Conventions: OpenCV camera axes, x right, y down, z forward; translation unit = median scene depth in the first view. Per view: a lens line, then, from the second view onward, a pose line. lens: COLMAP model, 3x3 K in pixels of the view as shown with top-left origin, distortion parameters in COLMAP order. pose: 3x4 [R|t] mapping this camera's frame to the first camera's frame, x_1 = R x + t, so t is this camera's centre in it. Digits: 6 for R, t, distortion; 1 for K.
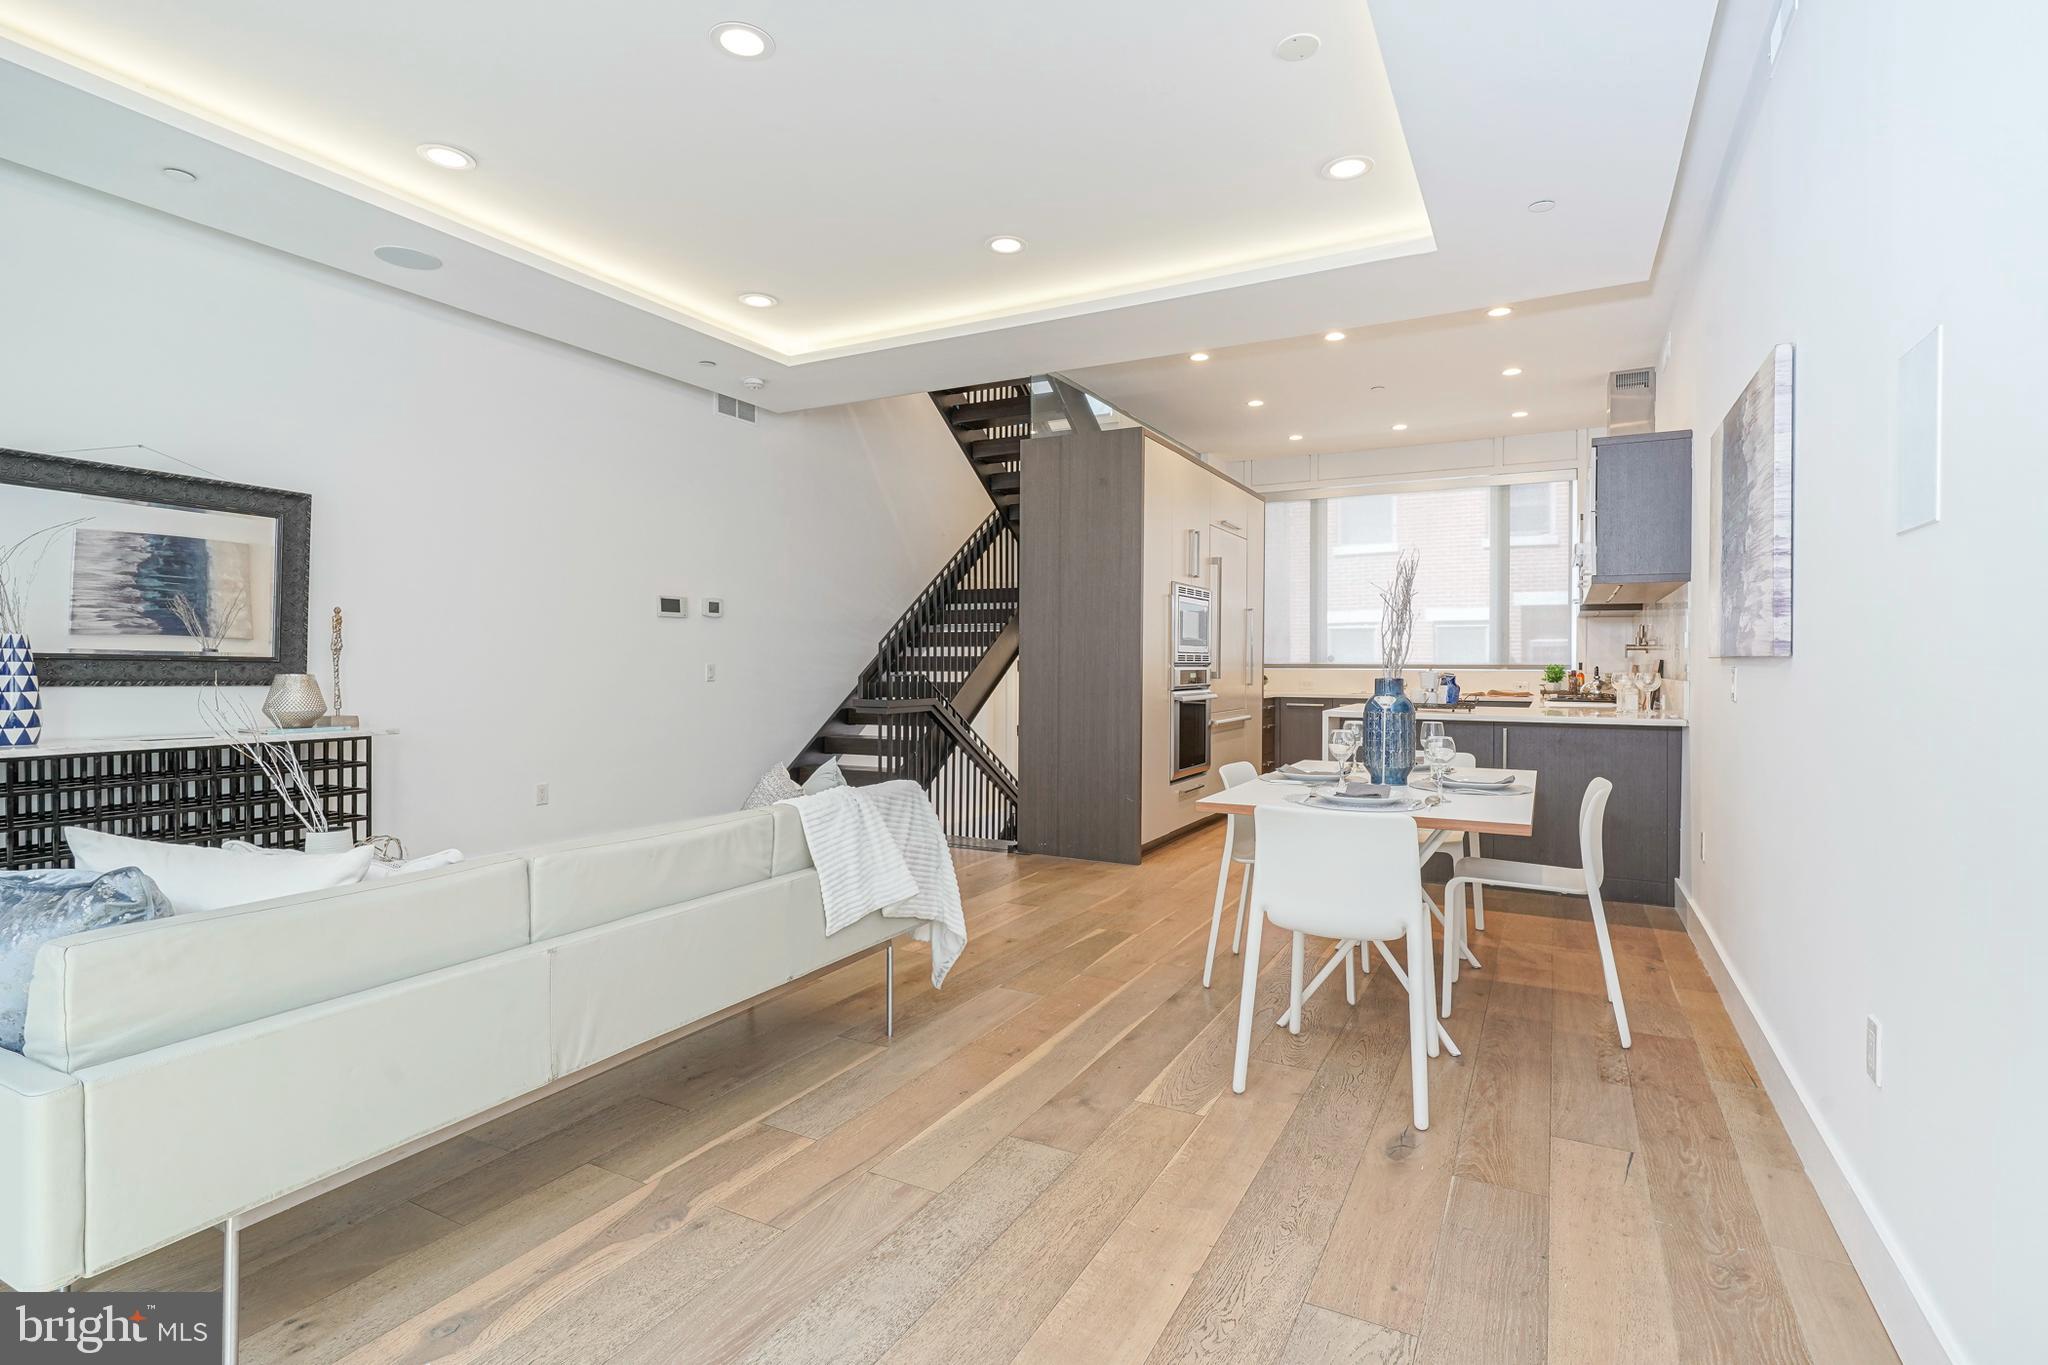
lens RADIAL K [[993.5, 0, 1021.4], [0, 993.5, 668.4], [0, 0, 1]] dist [-0.007228, 0.004767]
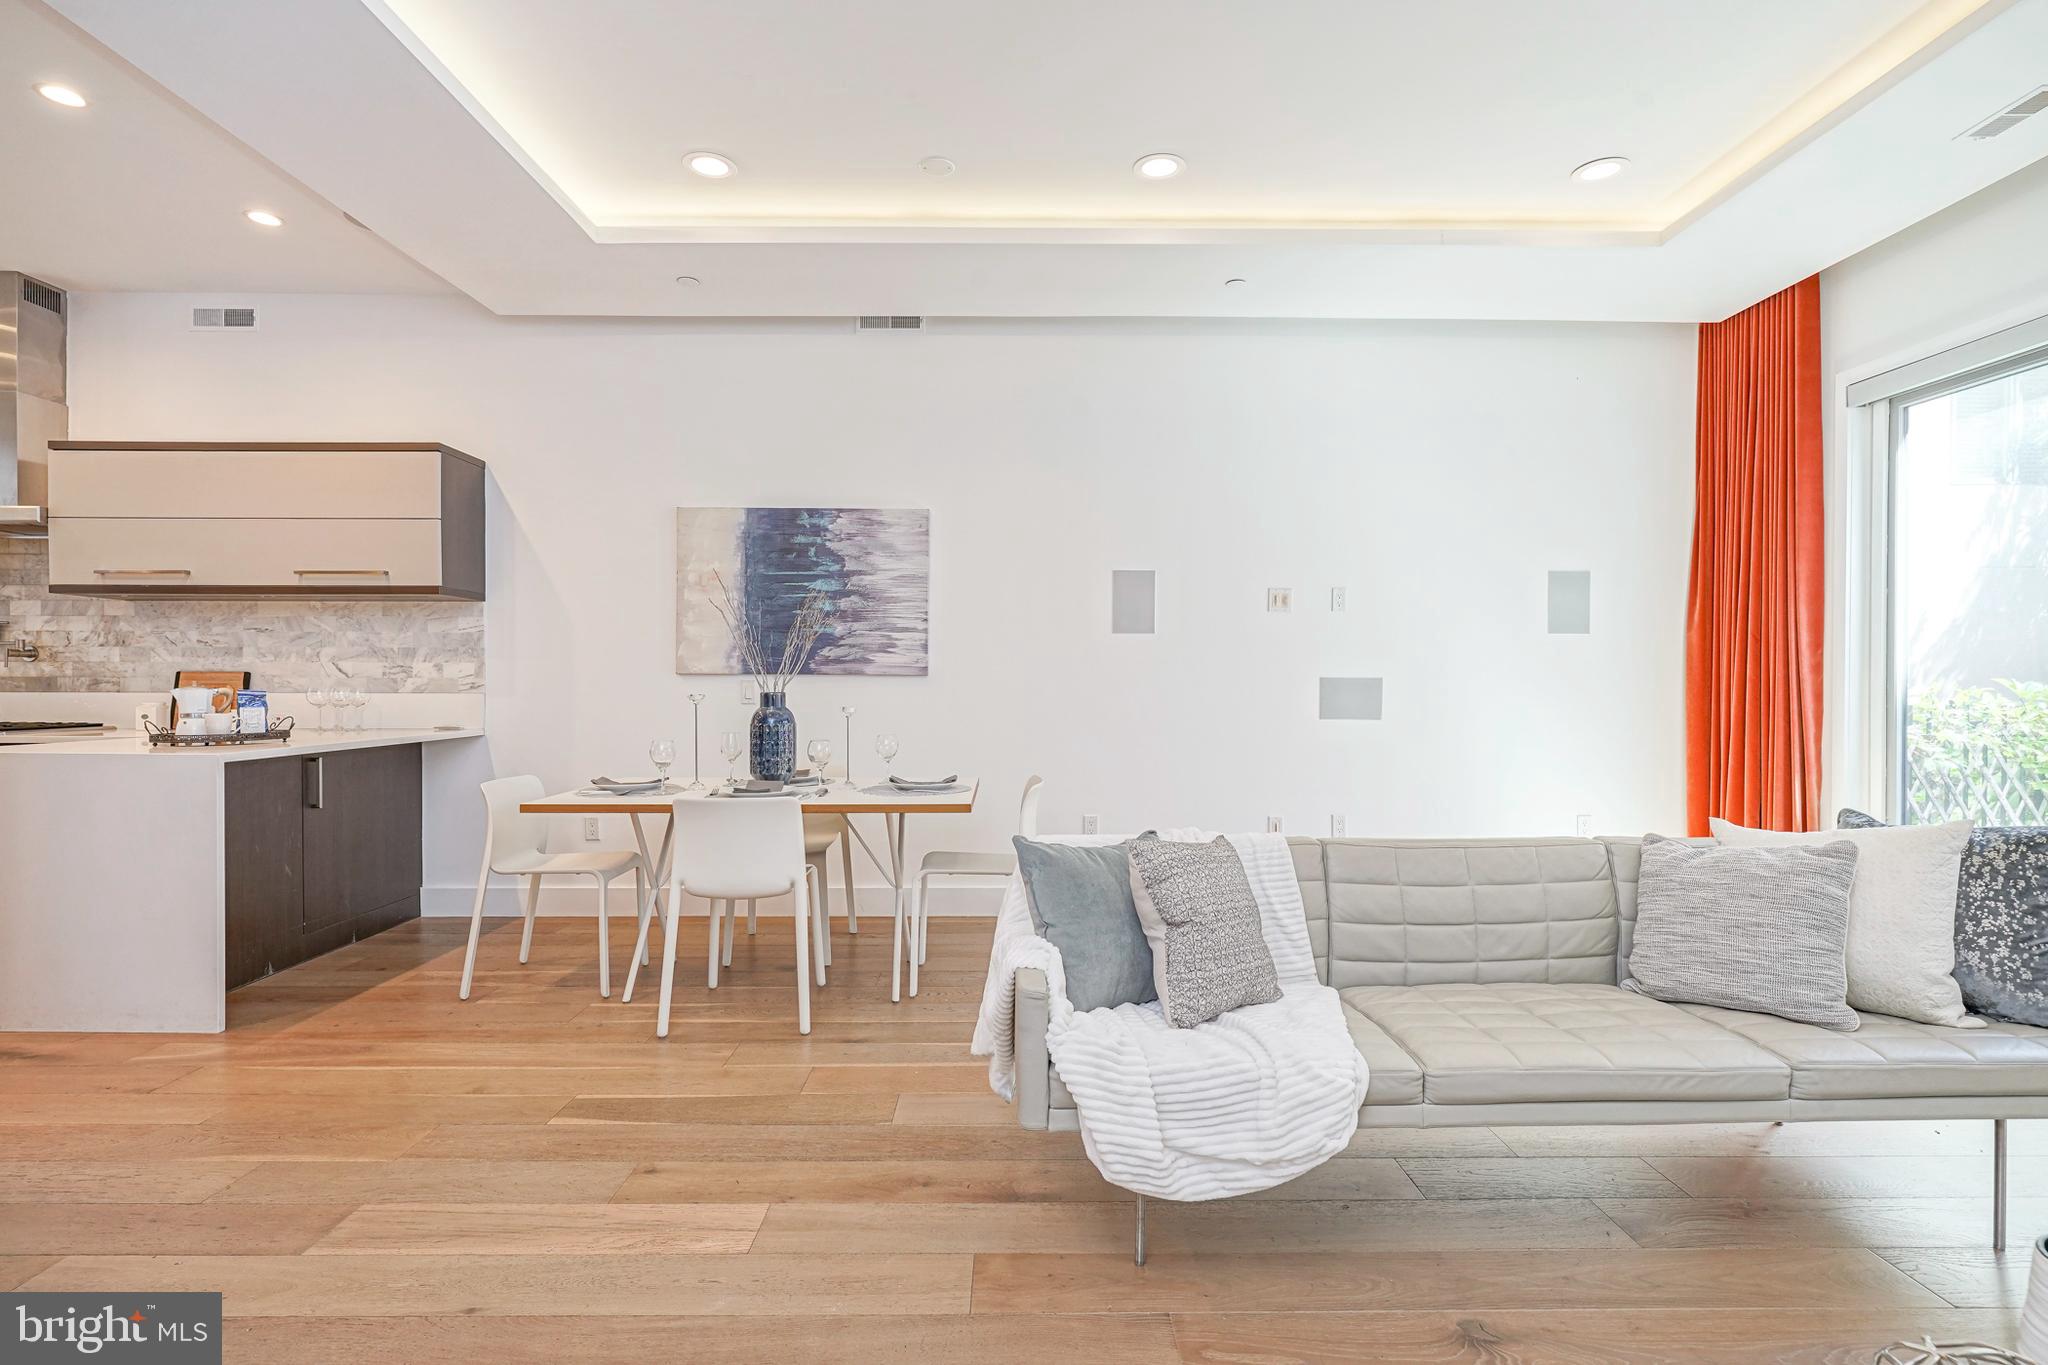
lens RADIAL K [[993.5, 0, 1013.5], [0, 993.5, 699.0], [0, 0, 1]] dist [-0.007228, 0.004767]
pose [[-0.480687, -0.022398, 0.876606, -0.381442], [-0.000275, 0.999678, 0.025393, -0.005831], [-0.876892, 0.011965, -0.480538, 0.687637]]
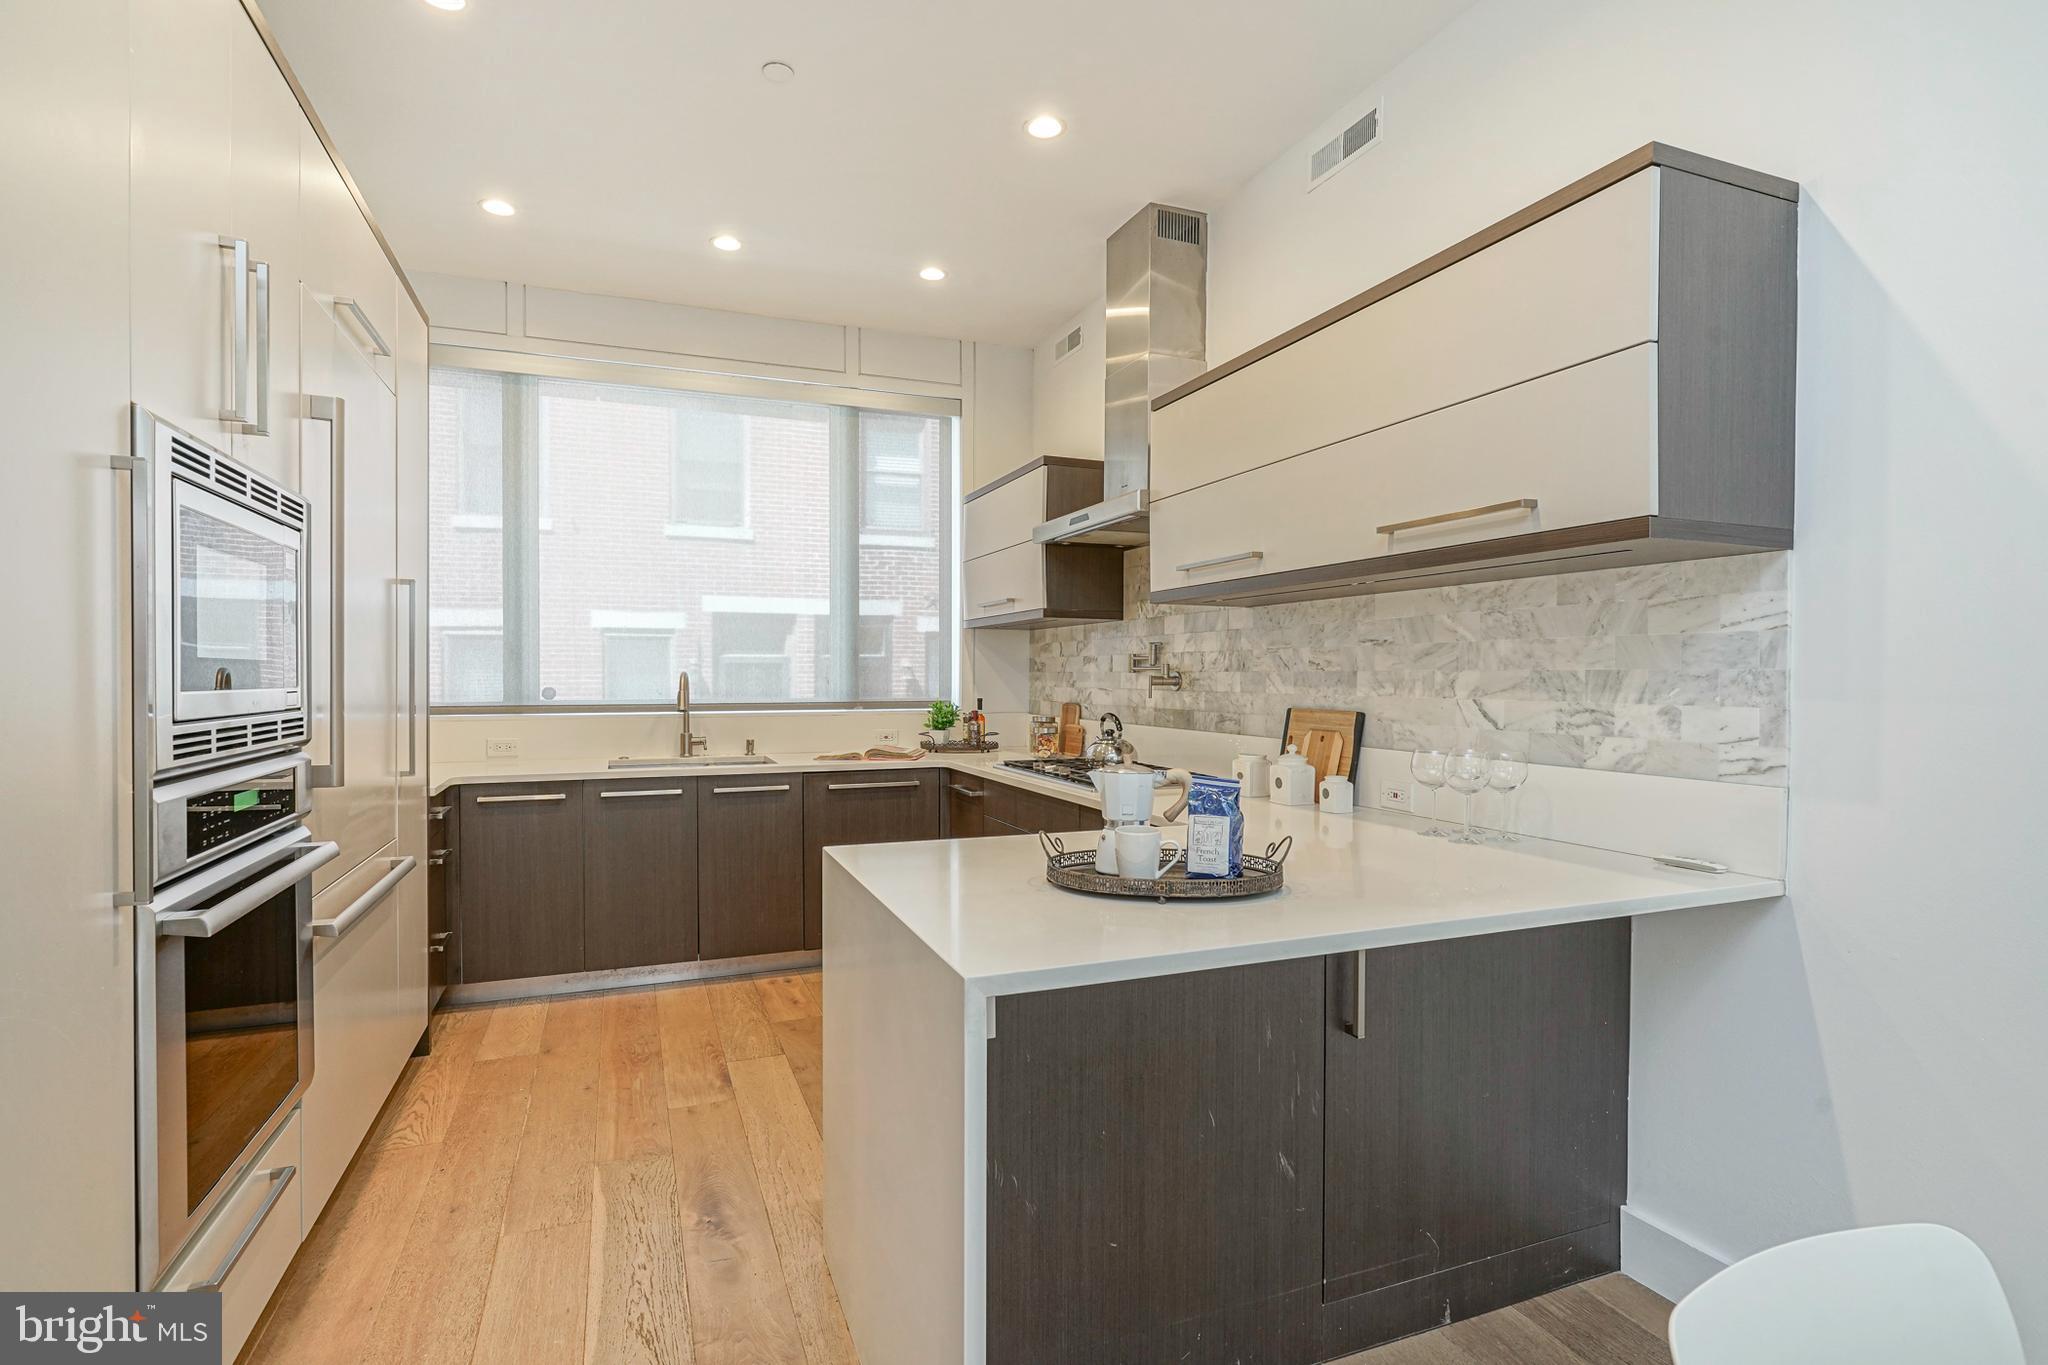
lens RADIAL K [[993.5, 0, 1030.4], [0, 993.5, 683.7], [0, 0, 1]] dist [-0.007228, 0.004767]
pose [[0.634447, -0.011695, 0.772878, 0.100475], [0.006524, 0.999931, 0.009776, -0.025307], [-0.772939, -0.001160, 0.634480, 0.664874]]
